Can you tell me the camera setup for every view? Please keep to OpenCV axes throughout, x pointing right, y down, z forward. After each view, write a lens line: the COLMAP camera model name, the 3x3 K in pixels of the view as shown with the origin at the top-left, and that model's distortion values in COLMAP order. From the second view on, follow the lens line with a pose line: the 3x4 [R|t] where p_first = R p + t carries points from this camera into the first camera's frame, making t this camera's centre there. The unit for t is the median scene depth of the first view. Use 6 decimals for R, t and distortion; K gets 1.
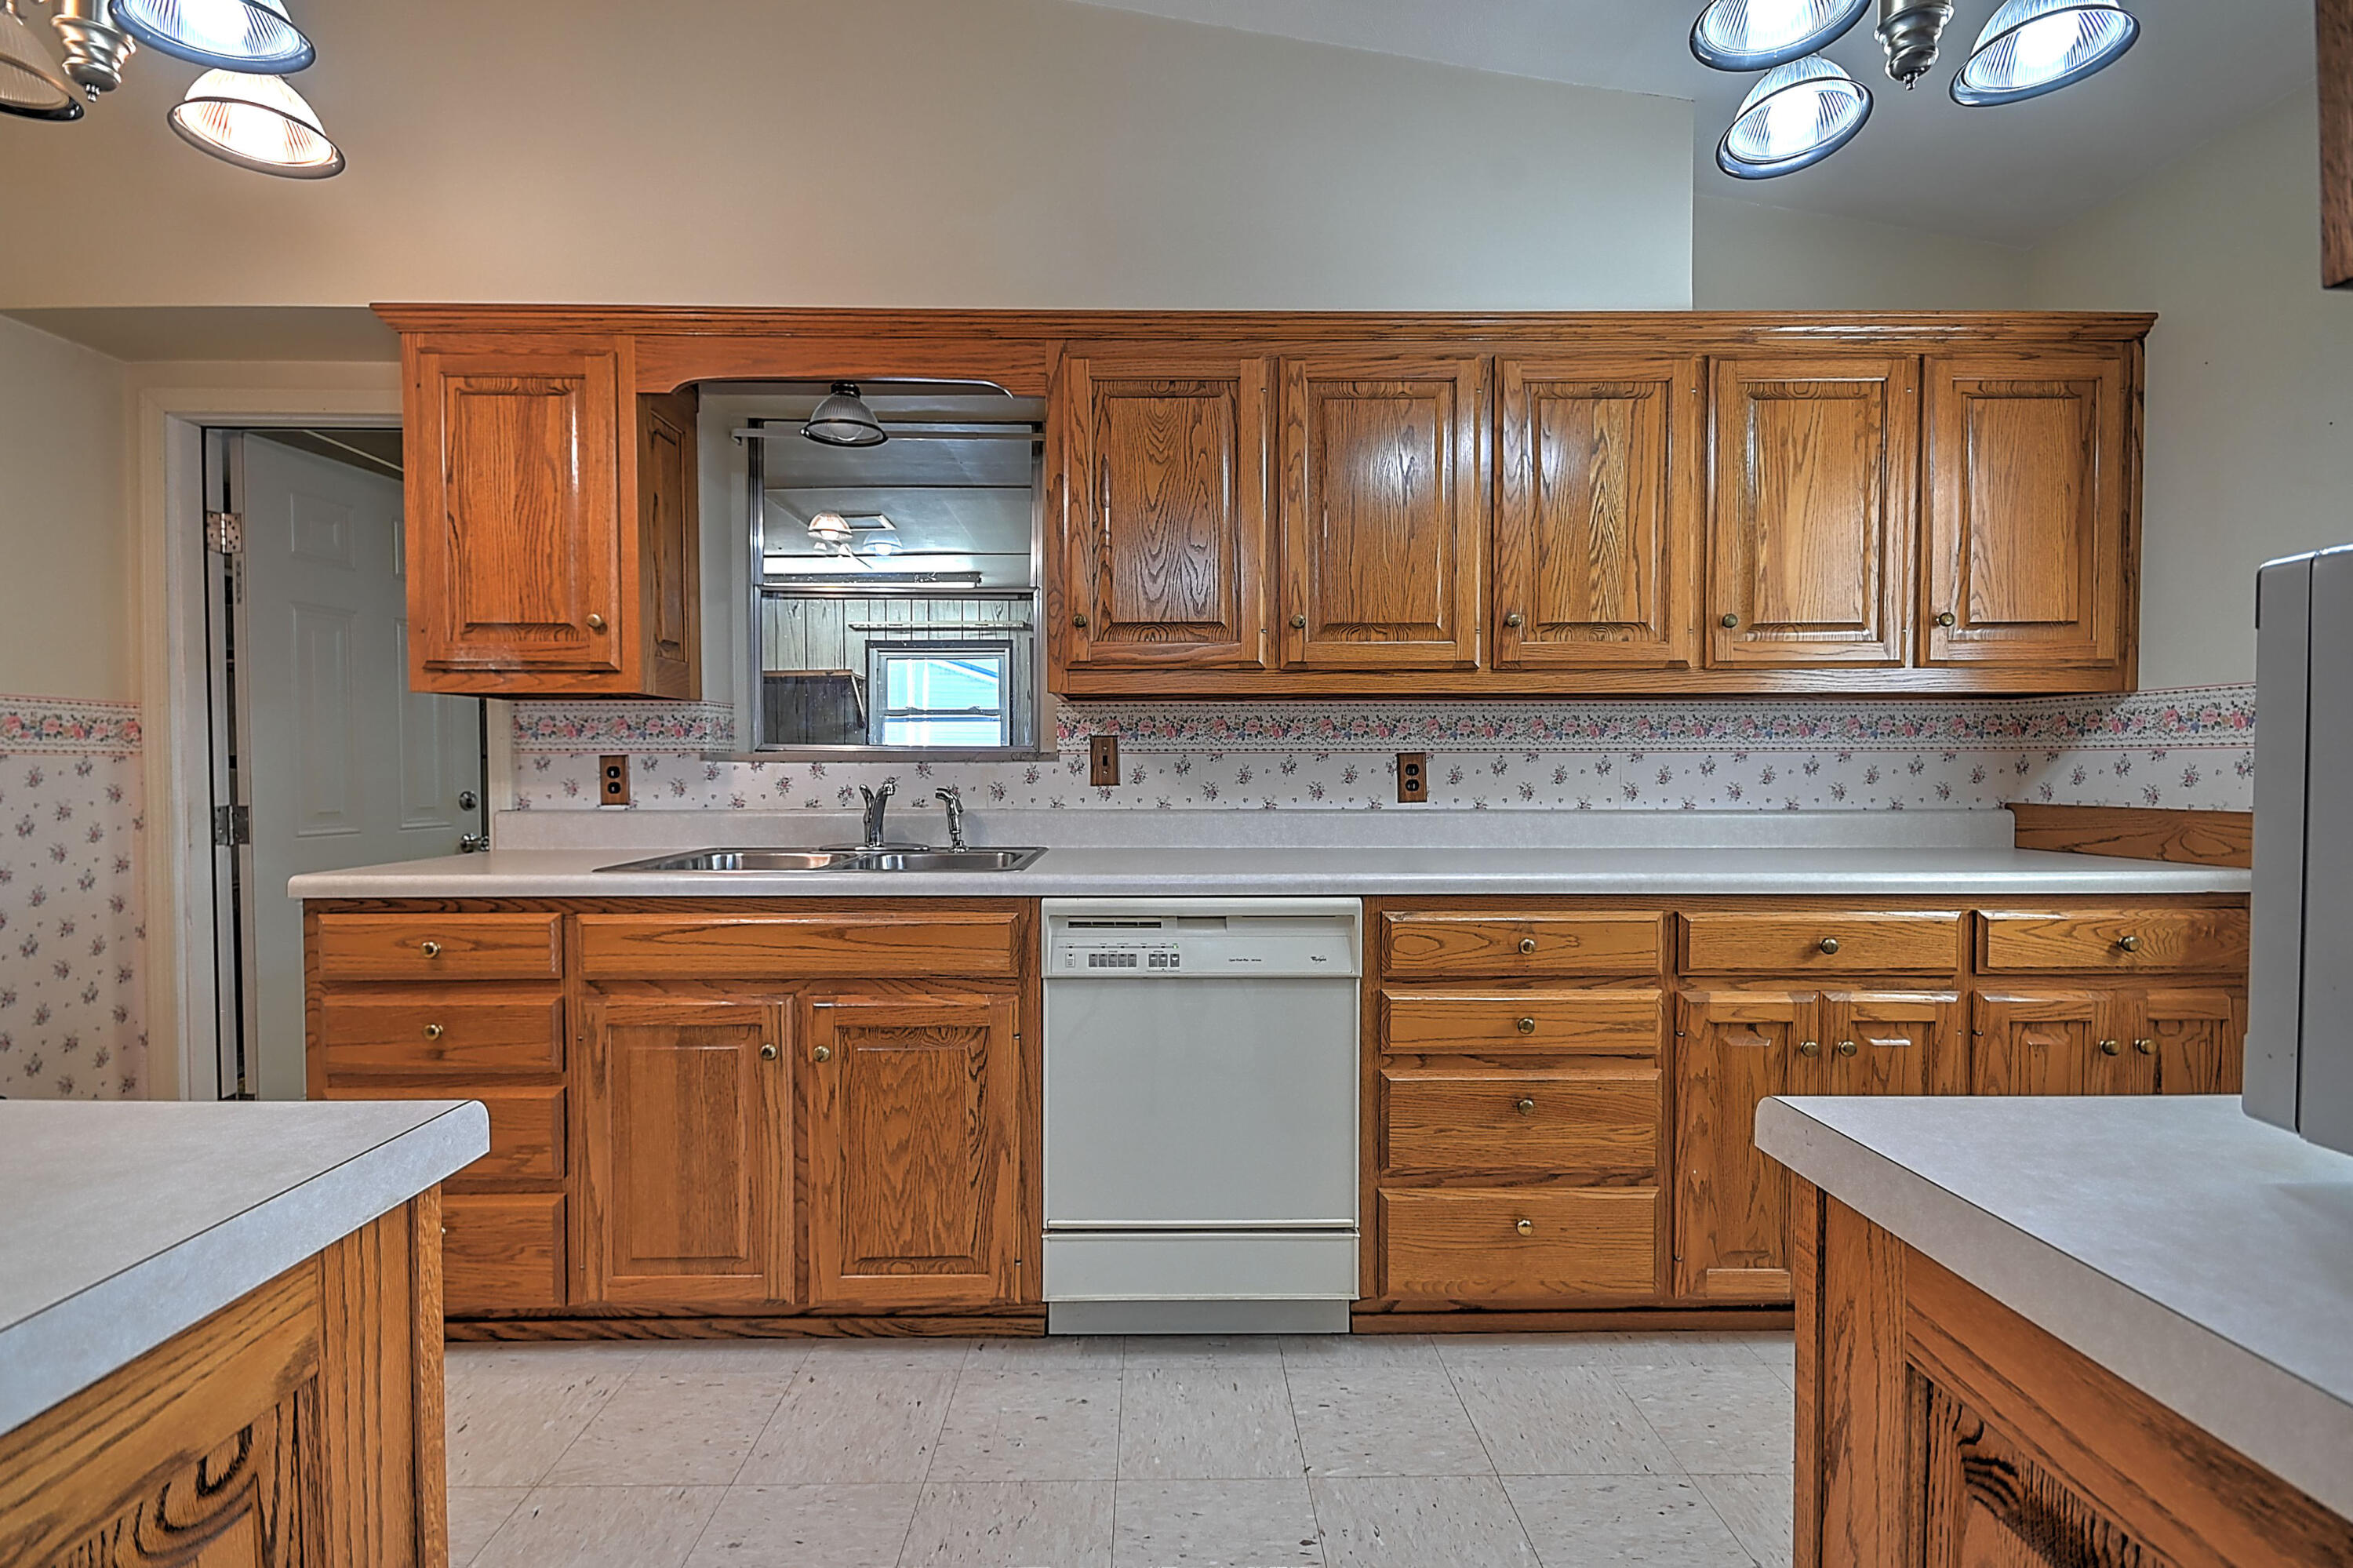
lens RADIAL K [[1025.3, 0, 1166.2], [0, 1025.3, 791.7], [0, 0, 1]] dist [0.010321, -0.004593]
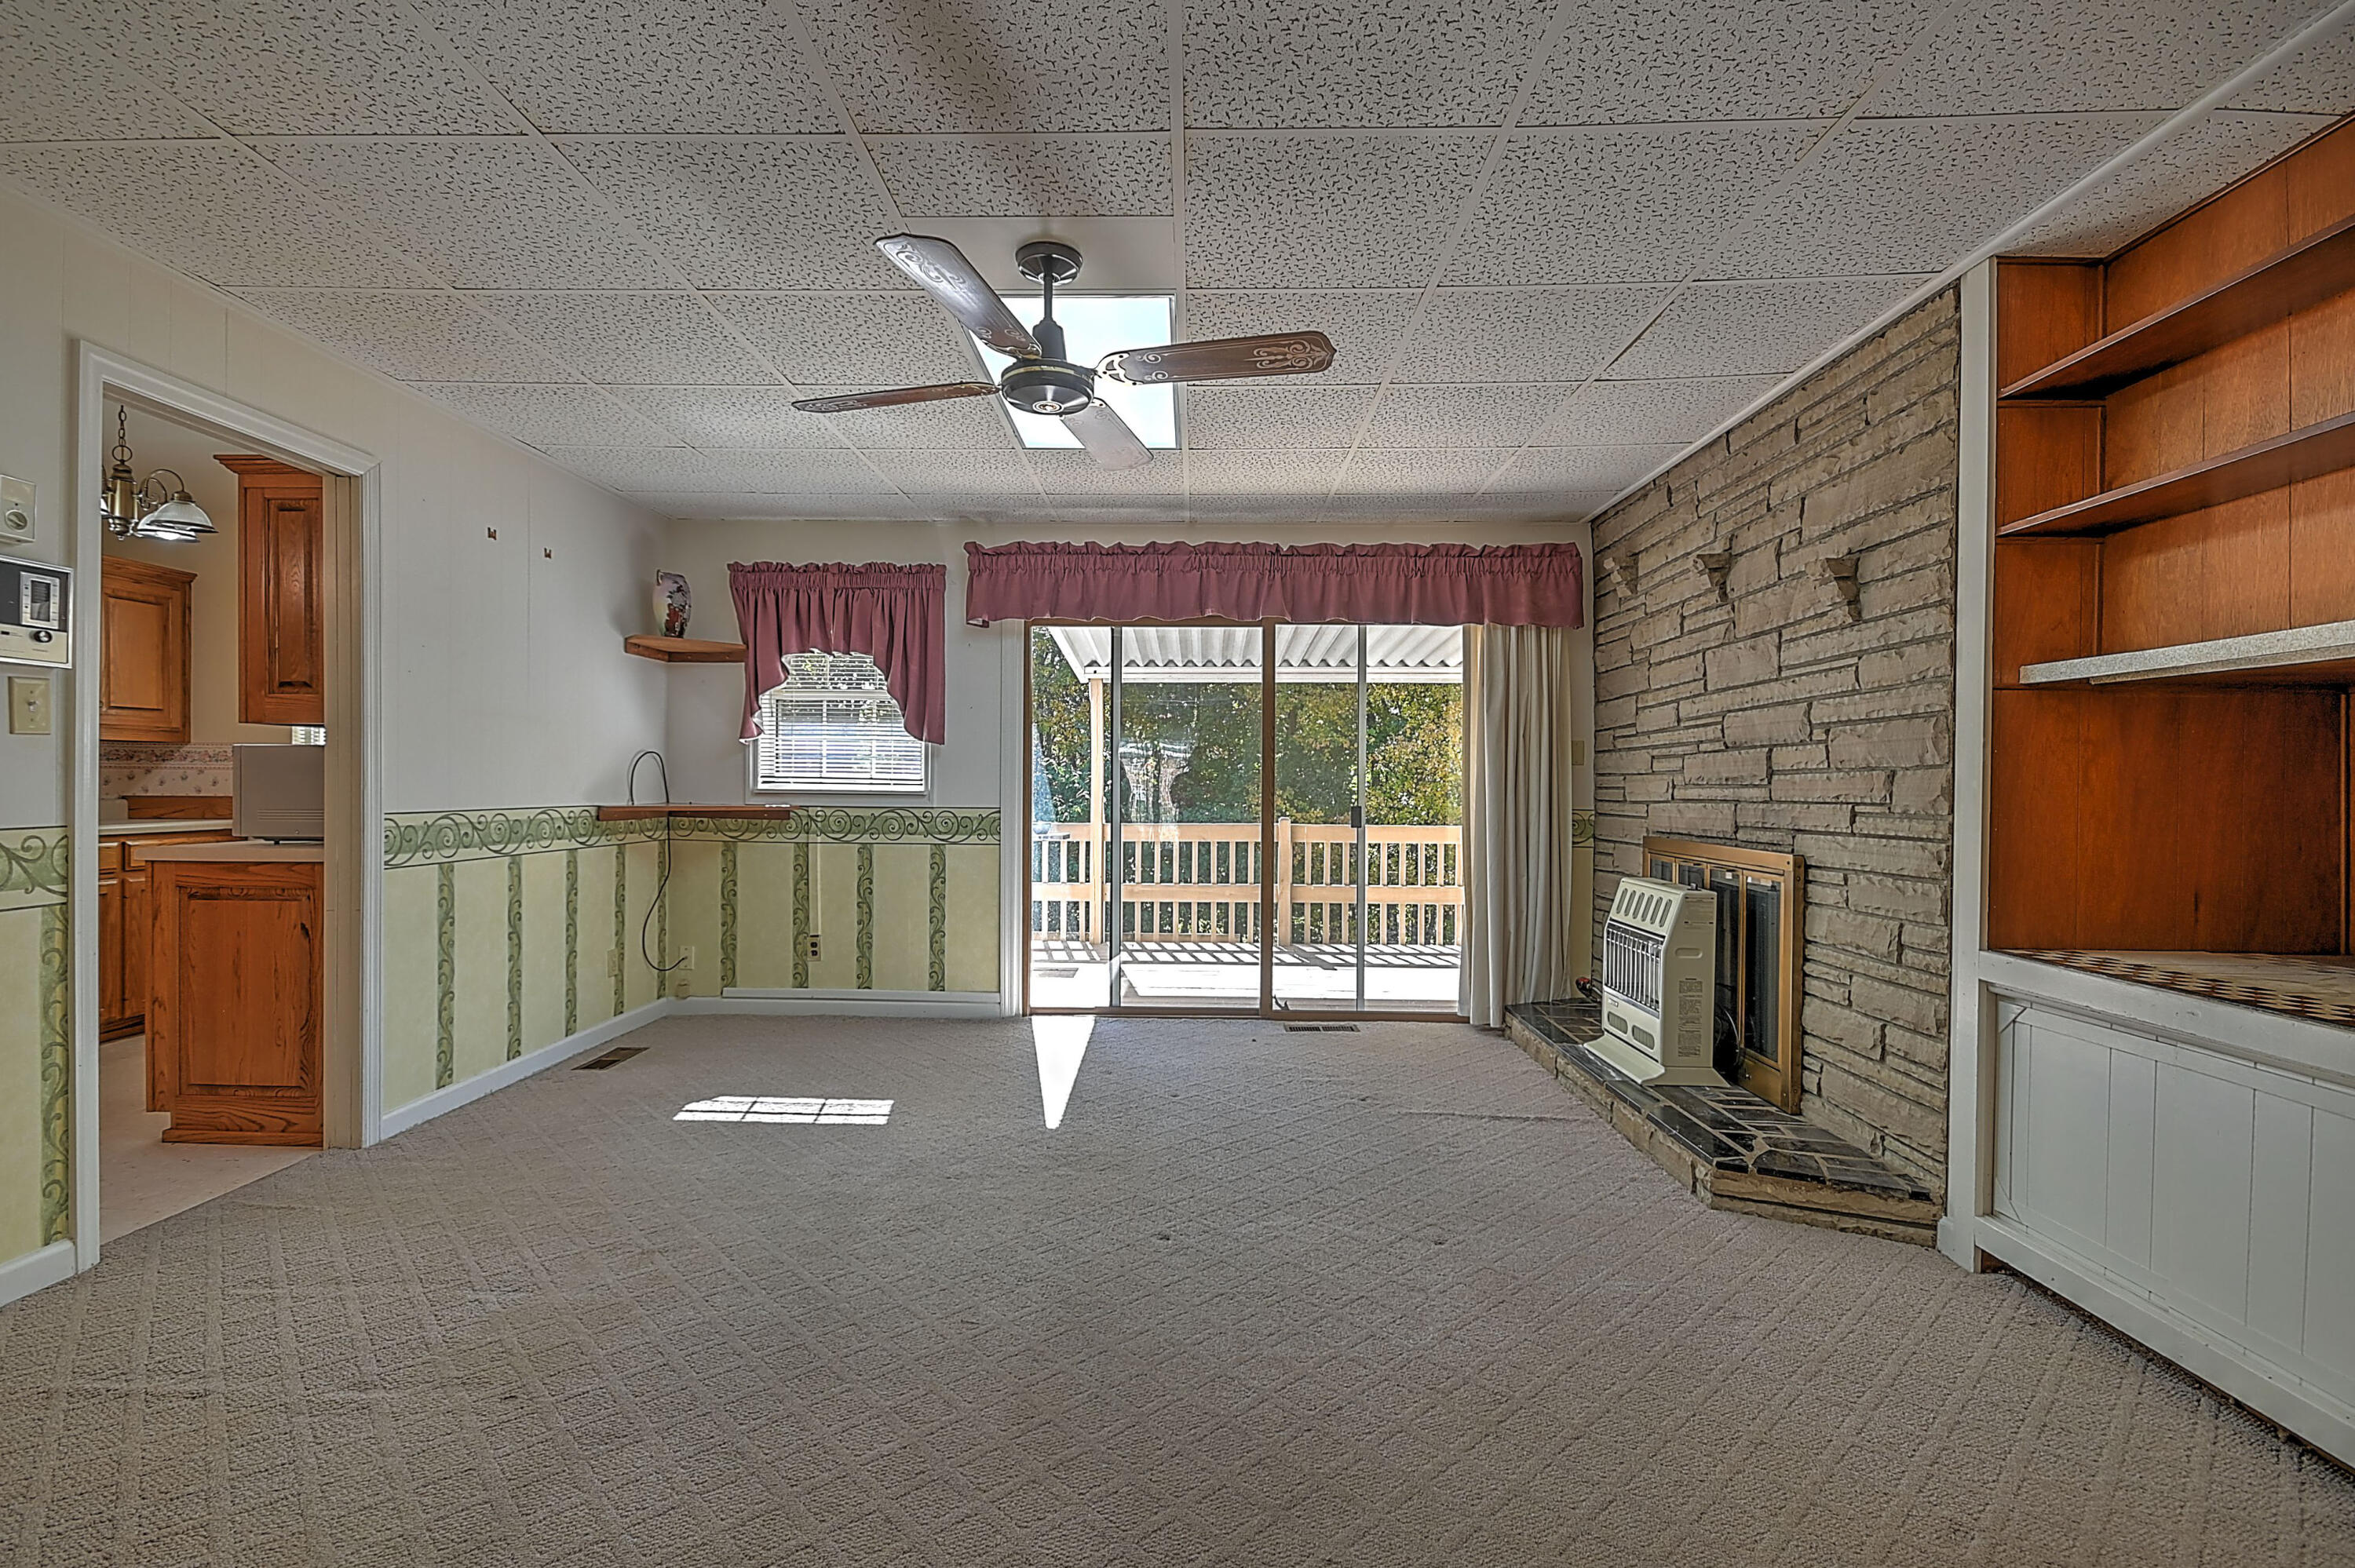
lens RADIAL K [[1026.0, 0, 1155.9], [0, 1026.0, 785.1], [0, 0, 1]] dist [0.010321, -0.004593]
pose [[0.039496, -0.000889, 0.999219, -1.145909], [0.018064, 0.999837, 0.000176, 0.028543], [-0.999056, 0.018043, 0.039506, -1.113469]]
